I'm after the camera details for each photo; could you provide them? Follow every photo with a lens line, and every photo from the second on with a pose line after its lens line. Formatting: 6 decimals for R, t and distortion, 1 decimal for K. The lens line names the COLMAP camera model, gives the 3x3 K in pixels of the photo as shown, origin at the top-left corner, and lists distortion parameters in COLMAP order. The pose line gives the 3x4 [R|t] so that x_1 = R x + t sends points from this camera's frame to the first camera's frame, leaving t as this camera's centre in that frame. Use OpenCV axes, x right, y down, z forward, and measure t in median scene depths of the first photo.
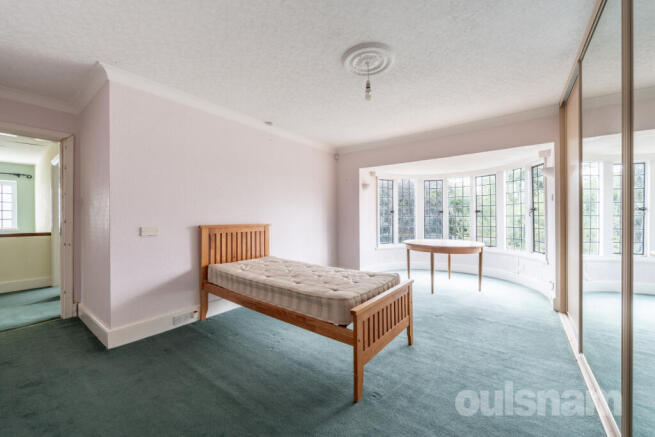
lens RADIAL K [[259.0, 0, 323.4], [0, 259.0, 218.4], [0, 0, 1]] dist [-0.002267, -0.000535]
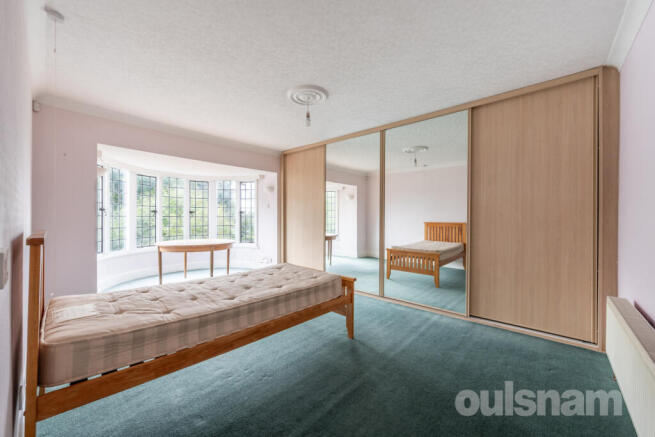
lens RADIAL K [[259.0, 0, 324.1], [0, 259.0, 219.6], [0, 0, 1]] dist [-0.002267, -0.000535]
pose [[0.099146, 0.004164, 0.995064, -0.551373], [-0.006139, 0.999975, -0.003573, 0.004614], [-0.995054, -0.005754, 0.099169, 0.406189]]
